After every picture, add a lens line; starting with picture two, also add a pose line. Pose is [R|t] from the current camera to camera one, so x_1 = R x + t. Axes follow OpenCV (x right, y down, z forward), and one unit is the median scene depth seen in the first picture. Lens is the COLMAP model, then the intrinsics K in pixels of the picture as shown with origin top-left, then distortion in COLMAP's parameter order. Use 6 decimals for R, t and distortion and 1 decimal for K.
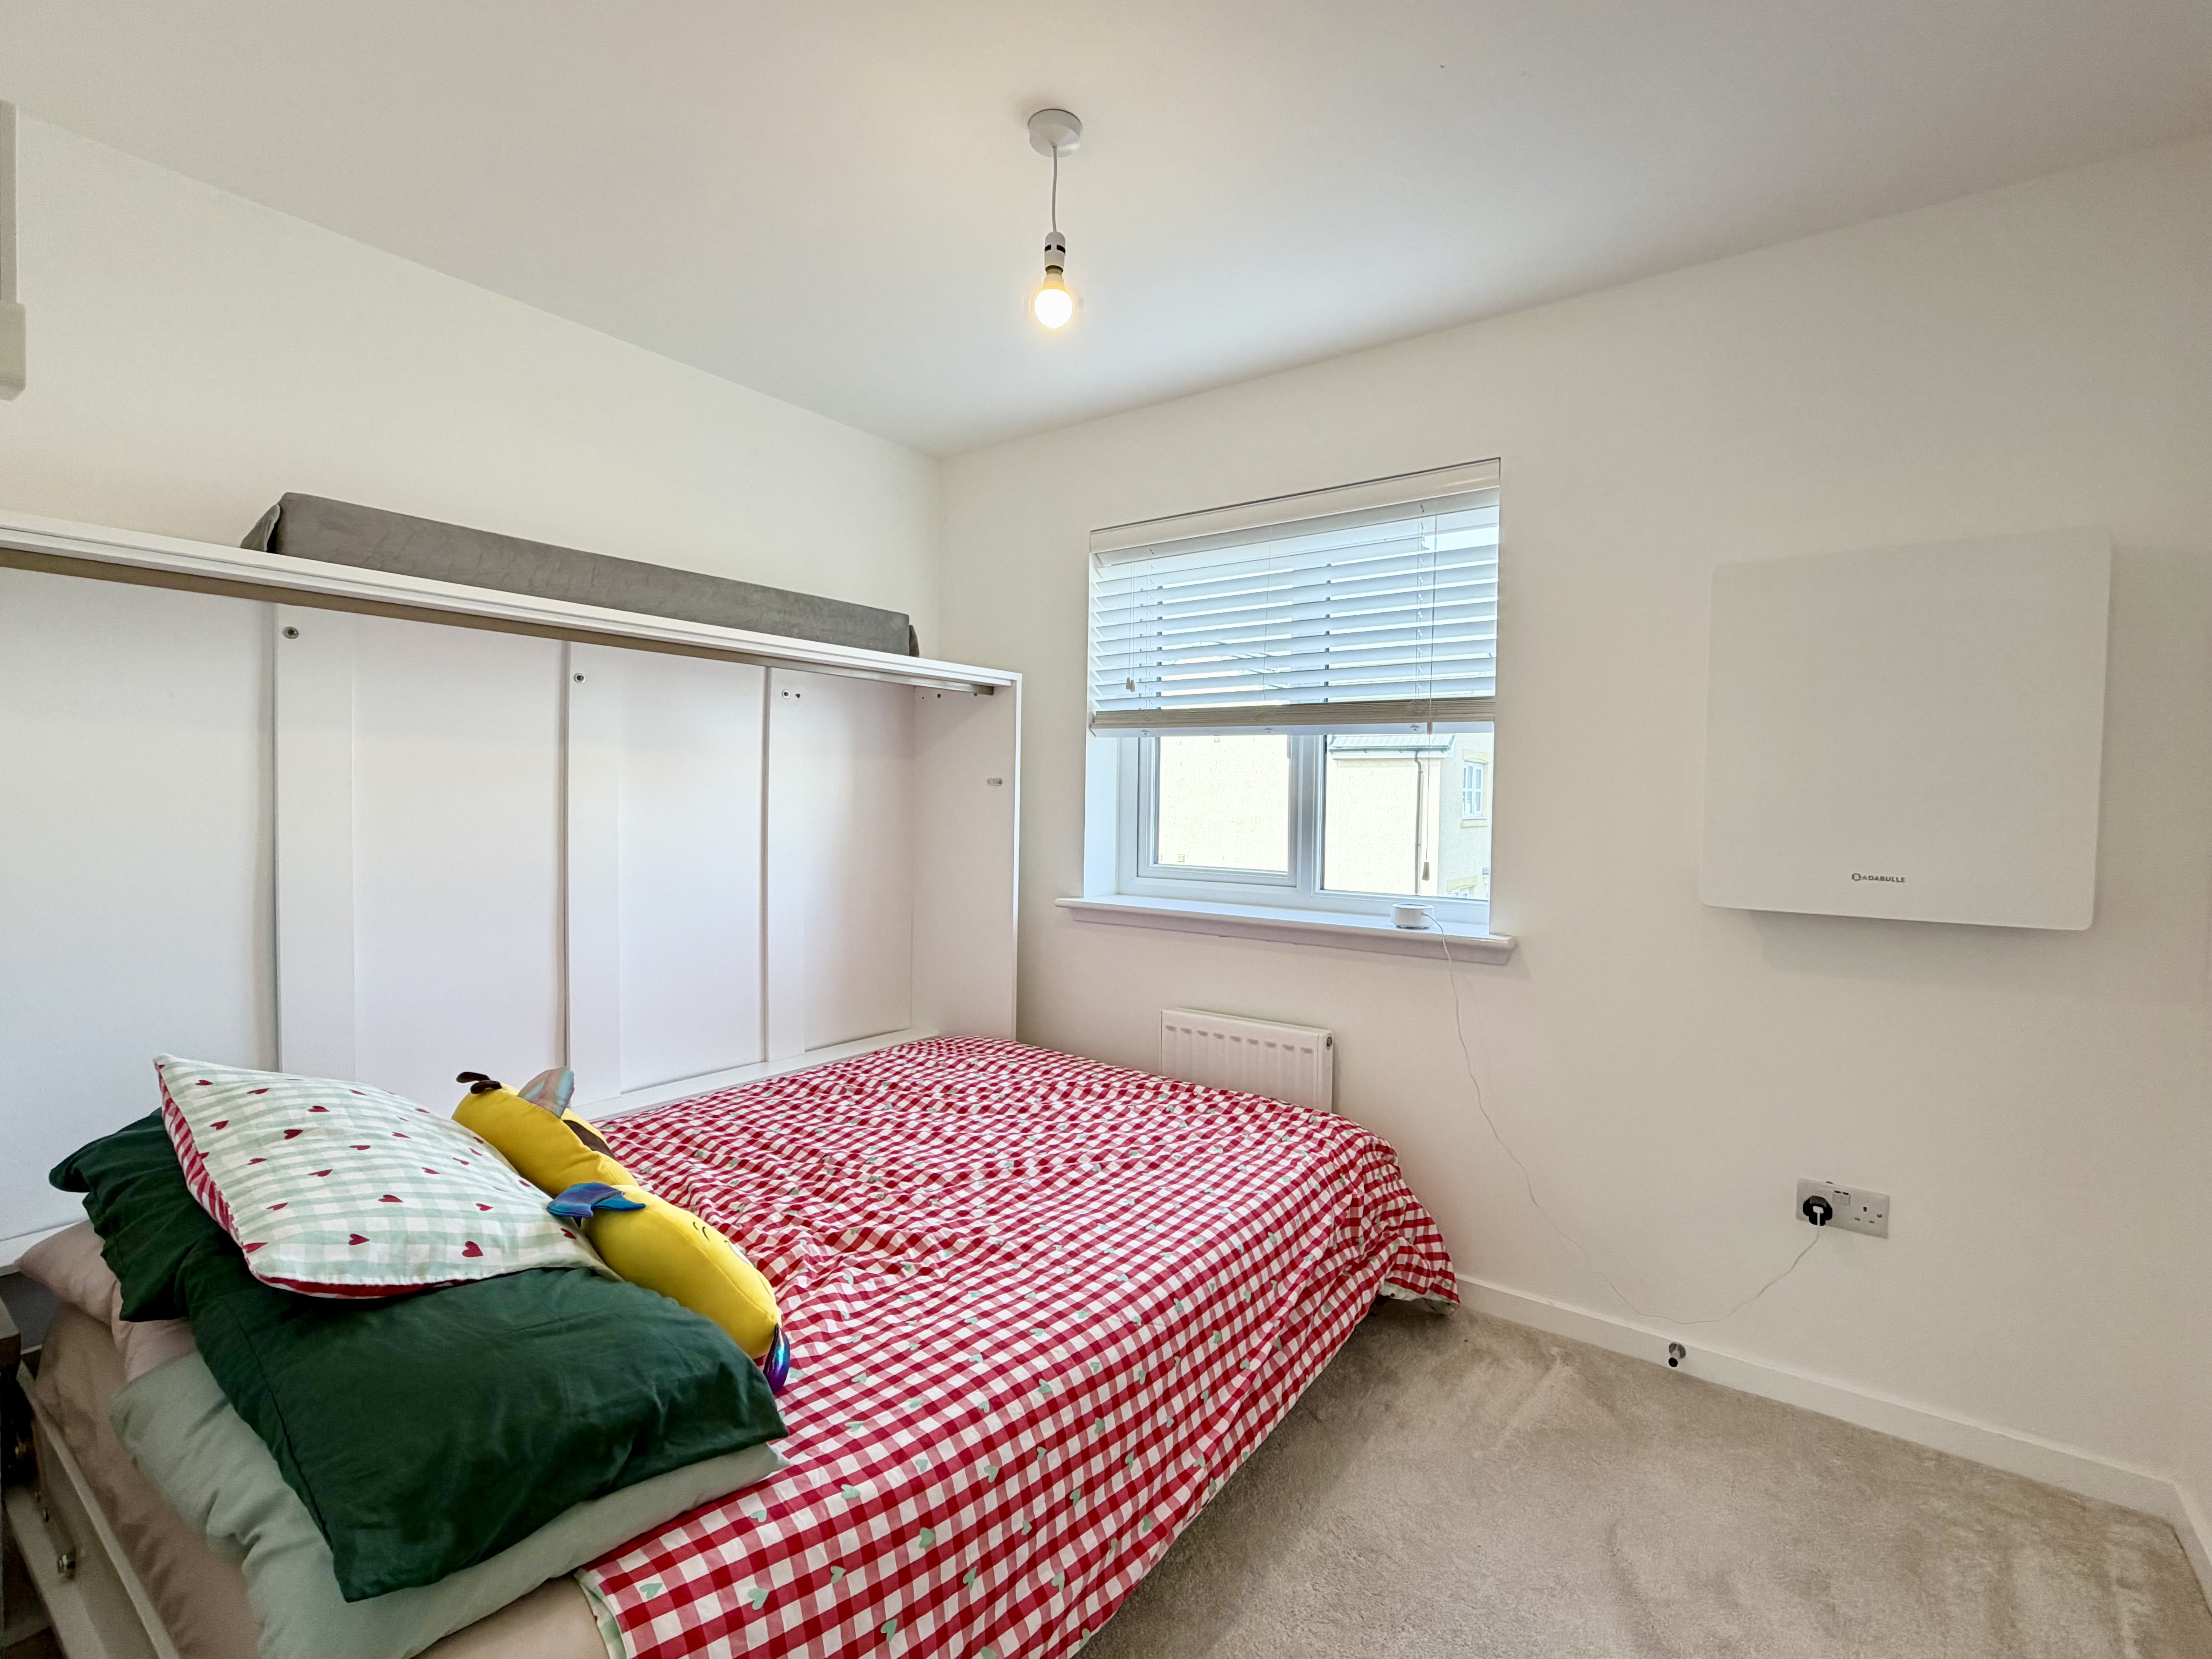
lens RADIAL K [[1023.4, 0, 1107.9], [0, 1023.4, 839.8], [0, 0, 1]] dist [-0.003127, 0.000104]
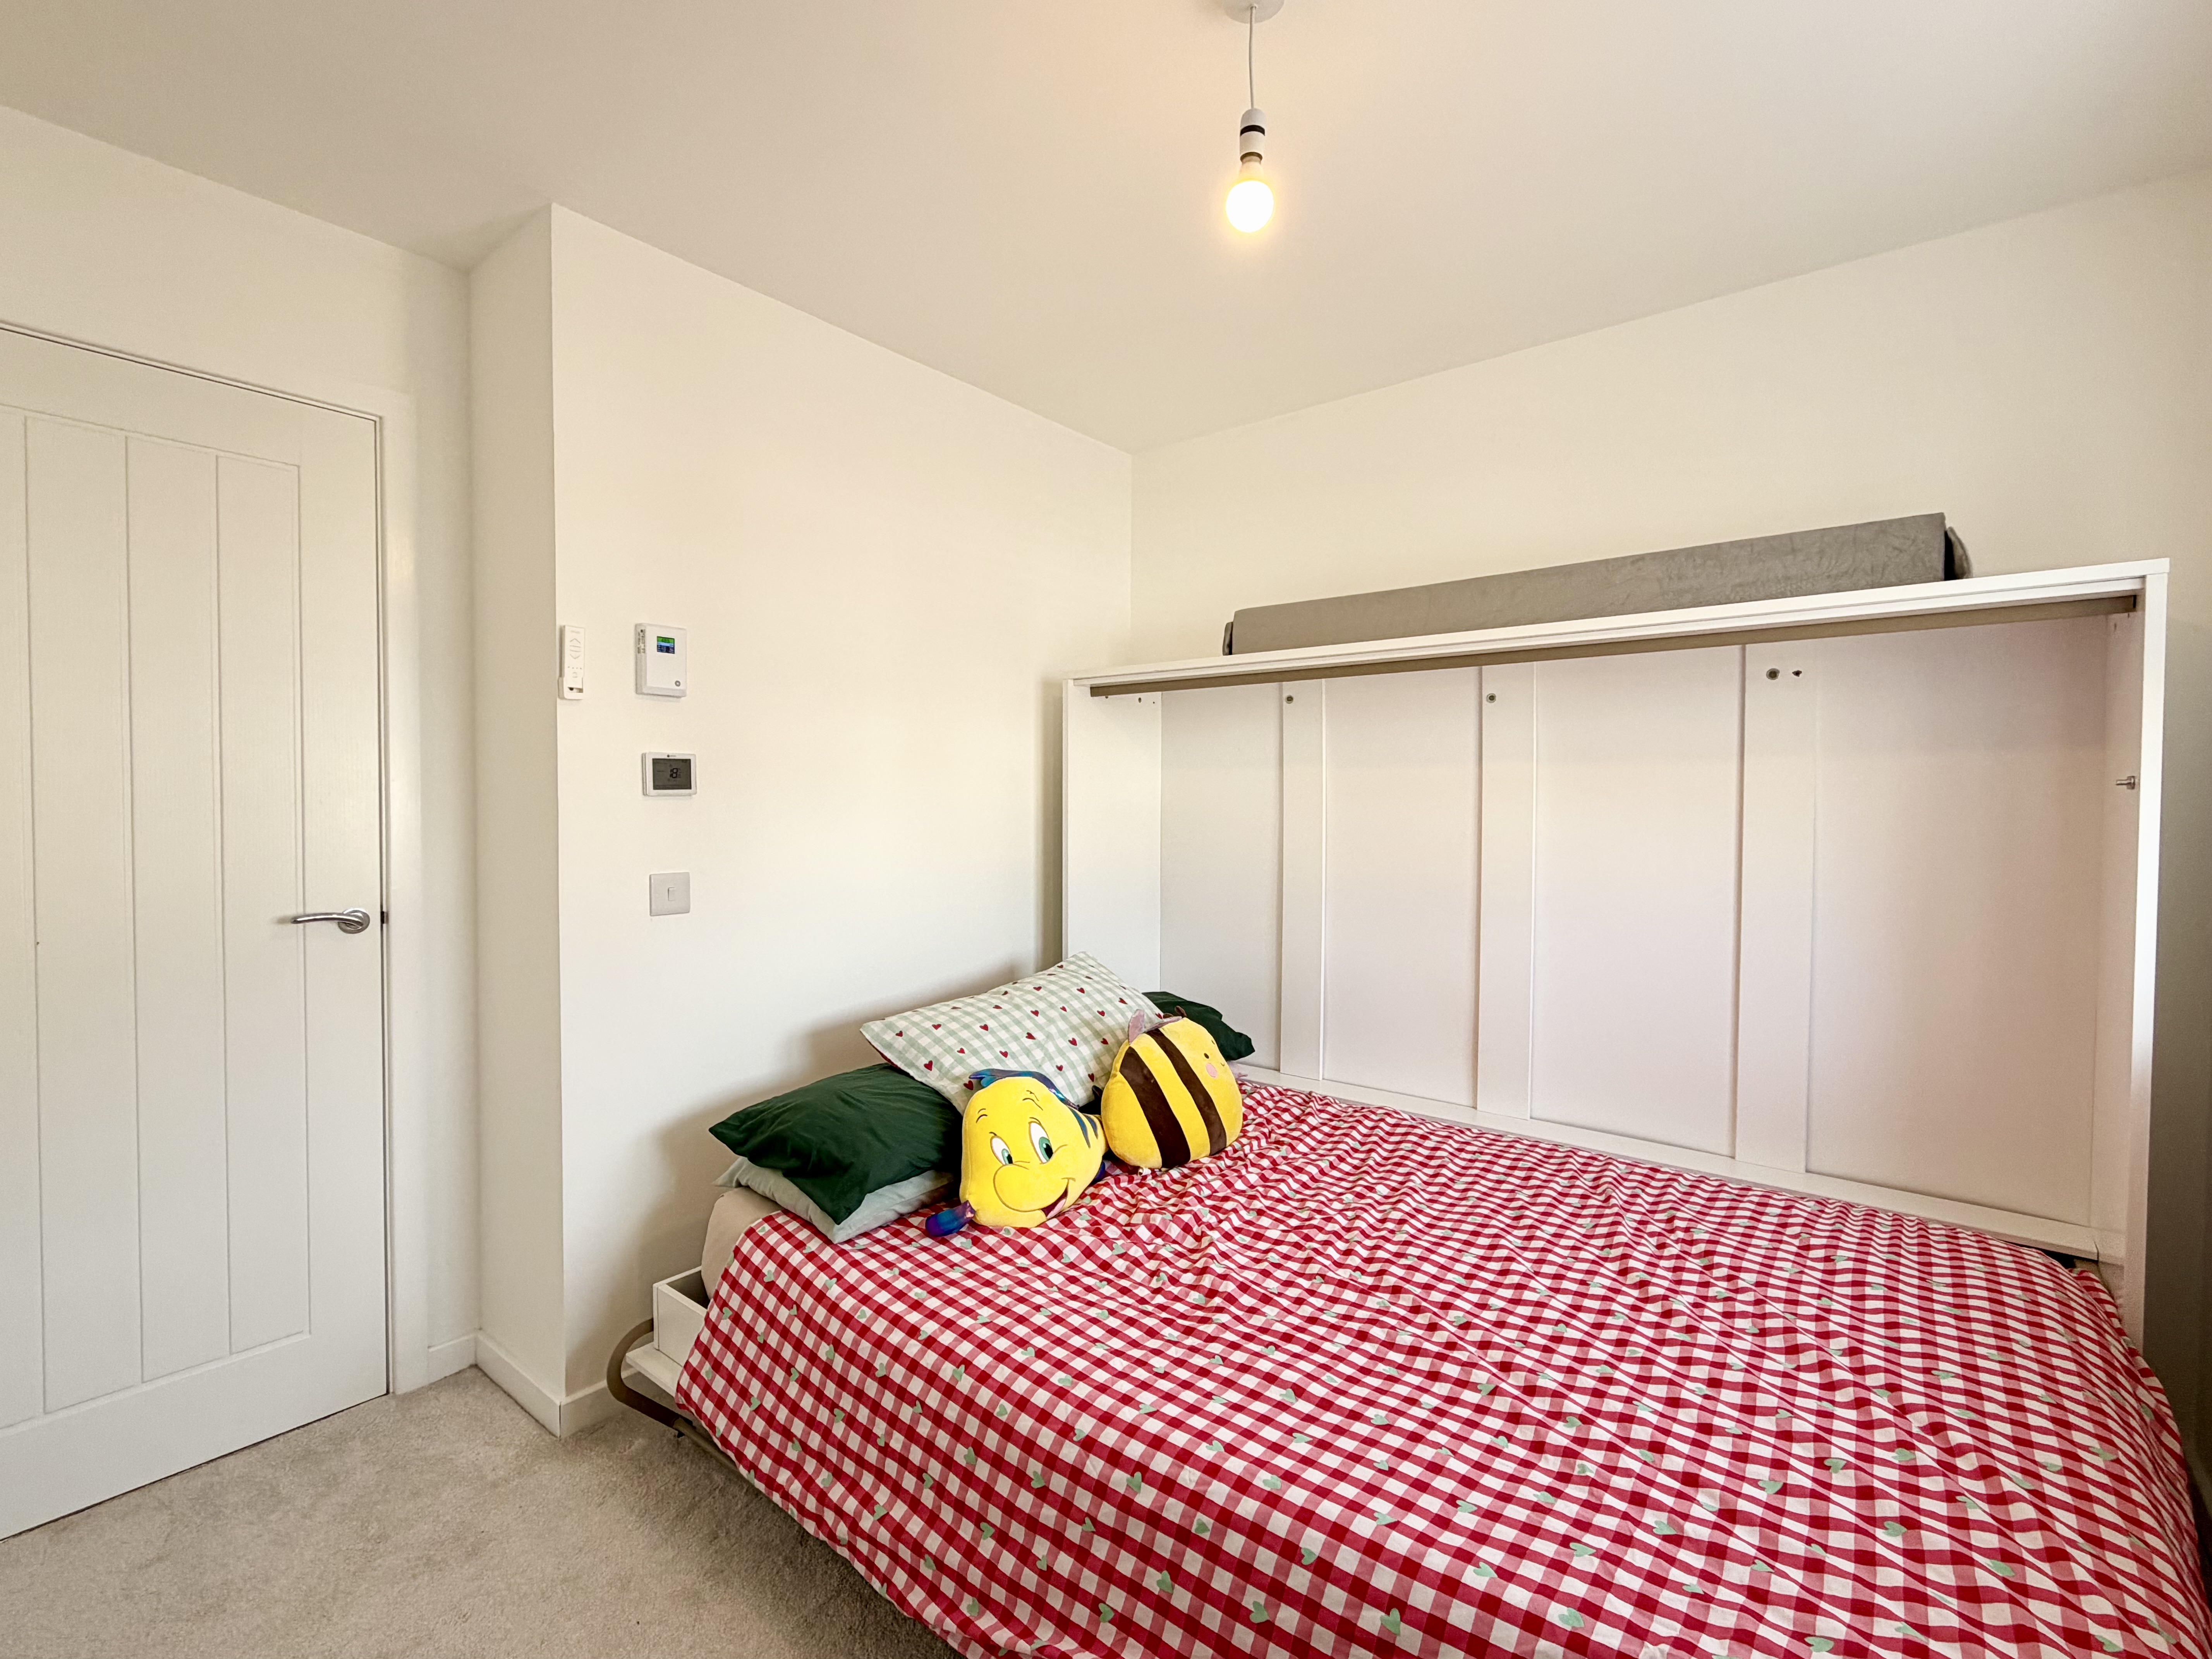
lens RADIAL K [[1023.4, 0, 1083.9], [0, 1023.4, 813.8], [0, 0, 1]] dist [-0.003127, 0.000104]
pose [[-0.065703, -0.001437, -0.997838, 0.723343], [-0.043374, 0.999058, 0.001418, -0.032006], [0.996896, 0.043374, -0.065704, 0.869553]]
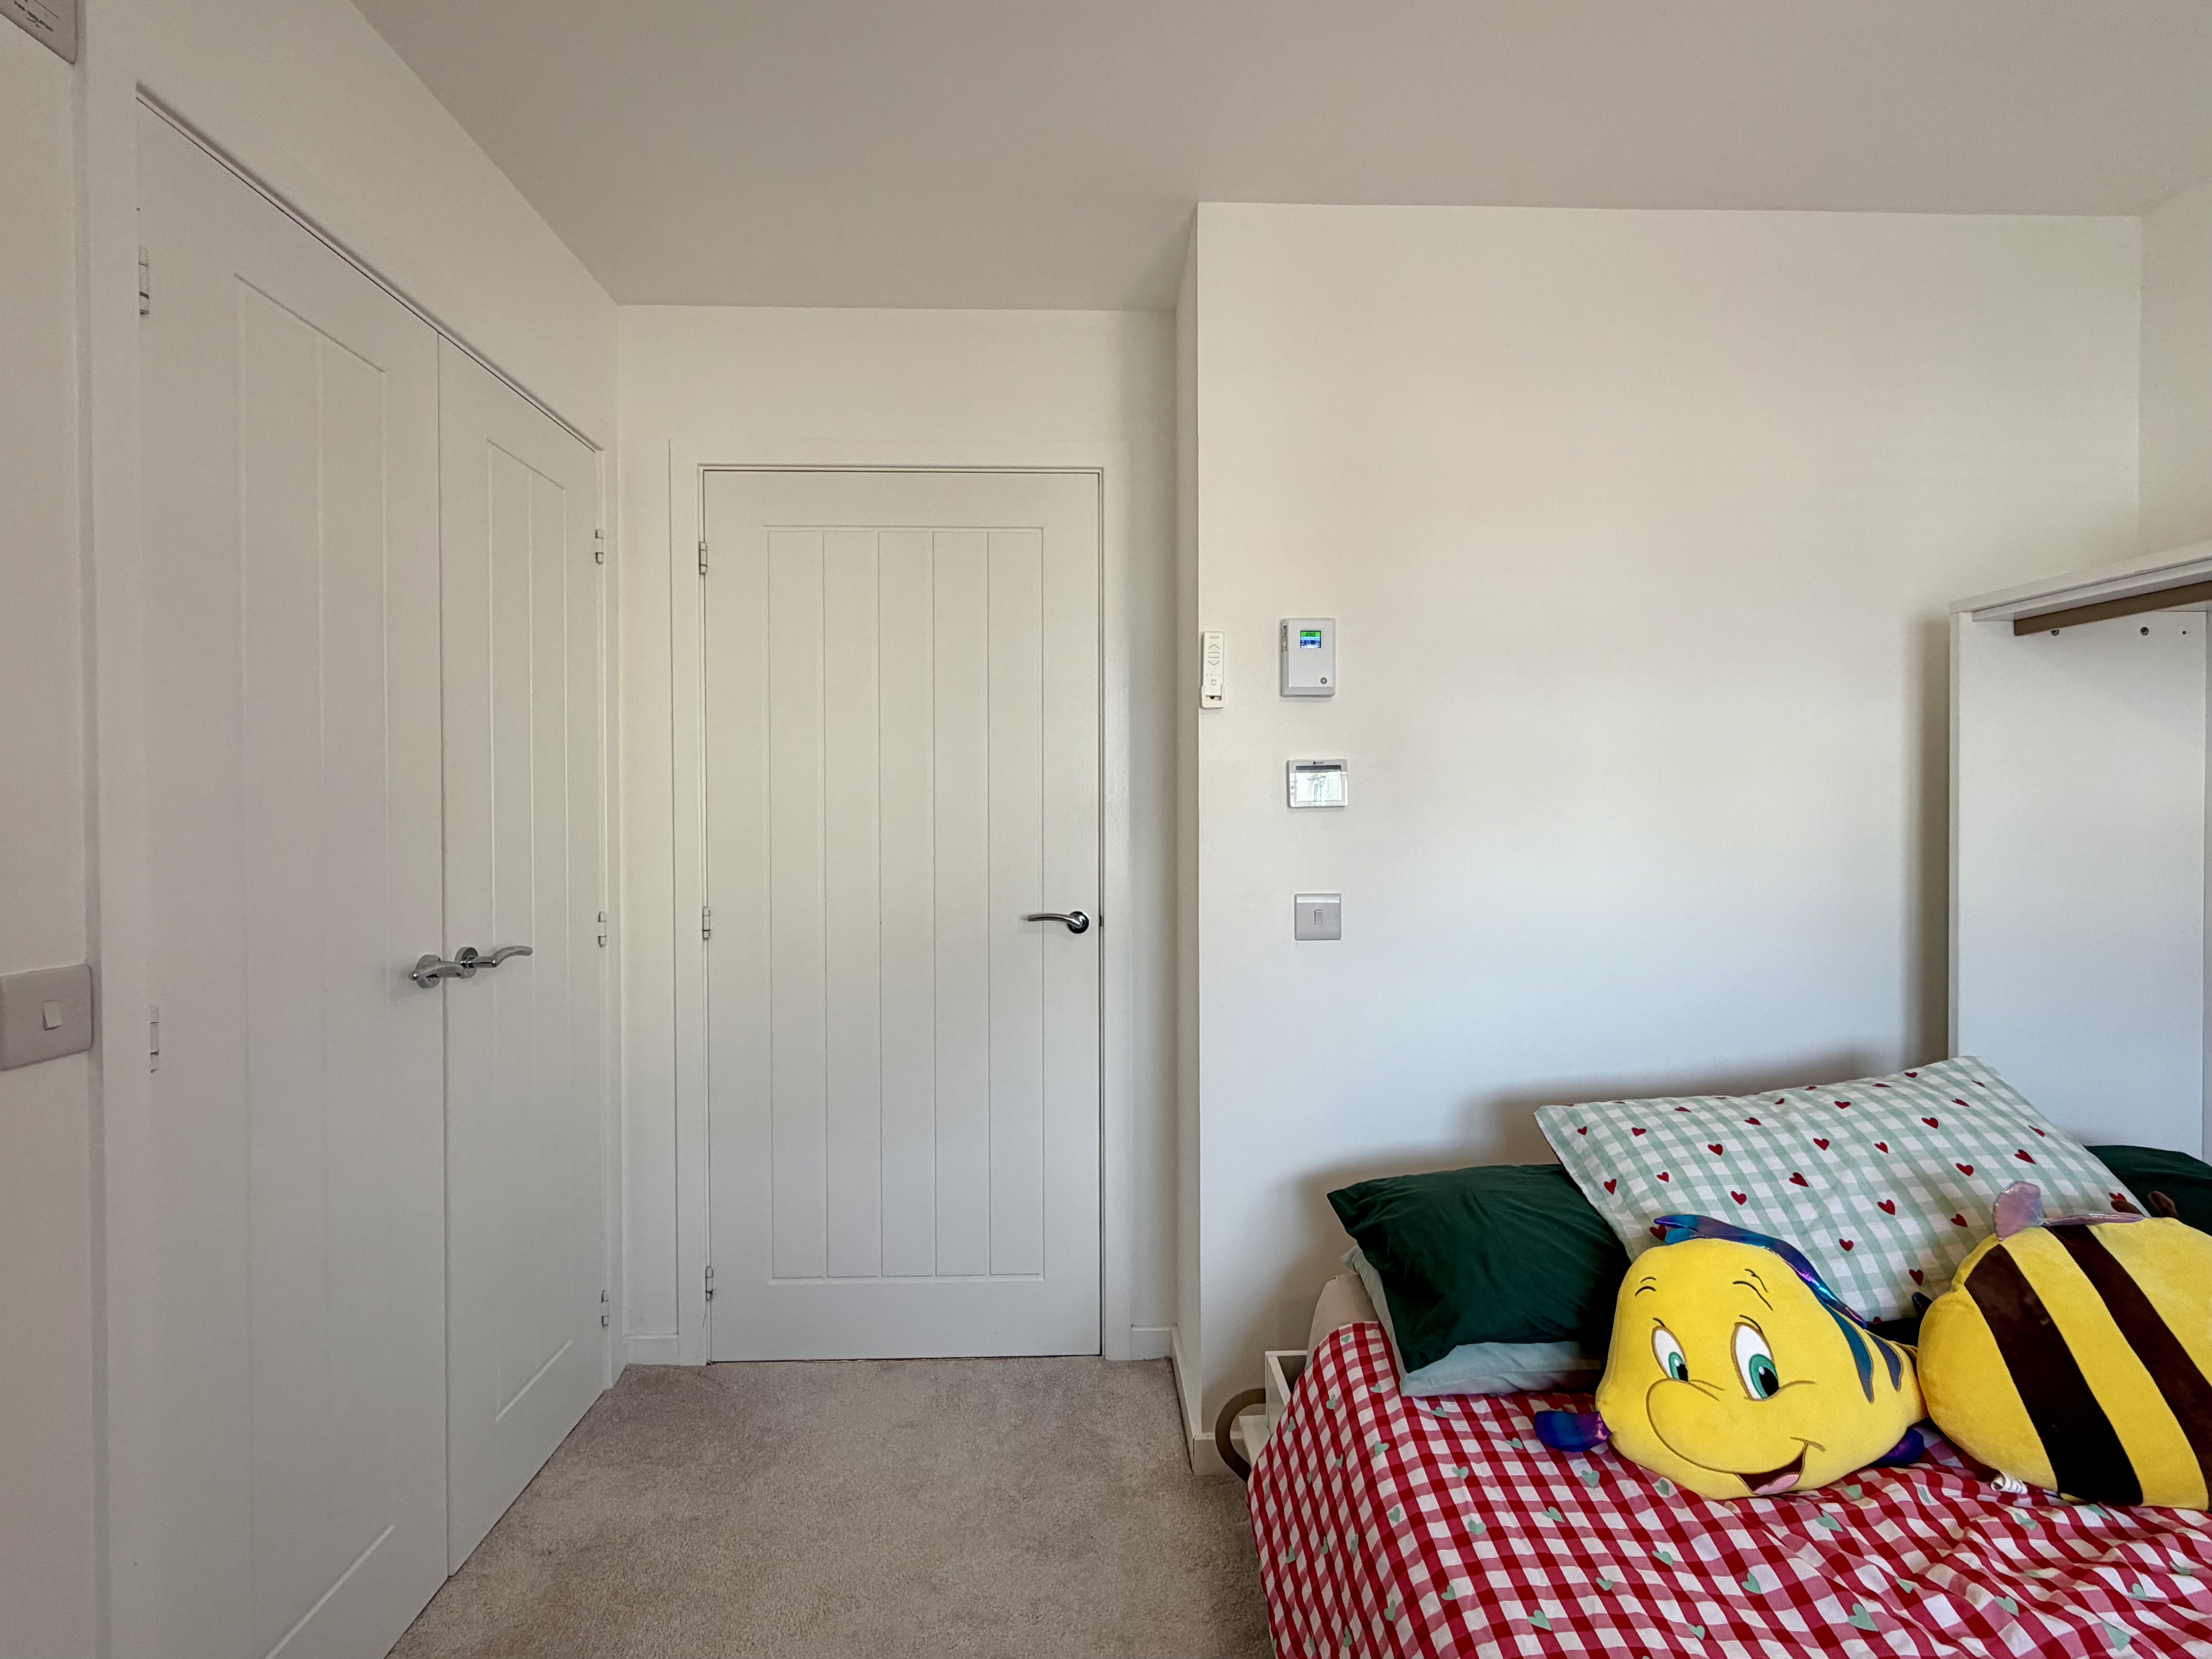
lens RADIAL K [[1023.5, 0, 1100.0], [0, 1023.5, 824.1], [0, 0, 1]] dist [-0.003127, 0.000104]
pose [[-0.793185, -0.003914, -0.608969, 0.405912], [-0.028710, 0.999108, 0.030974, -0.039310], [0.608304, 0.042052, -0.792589, 1.013408]]
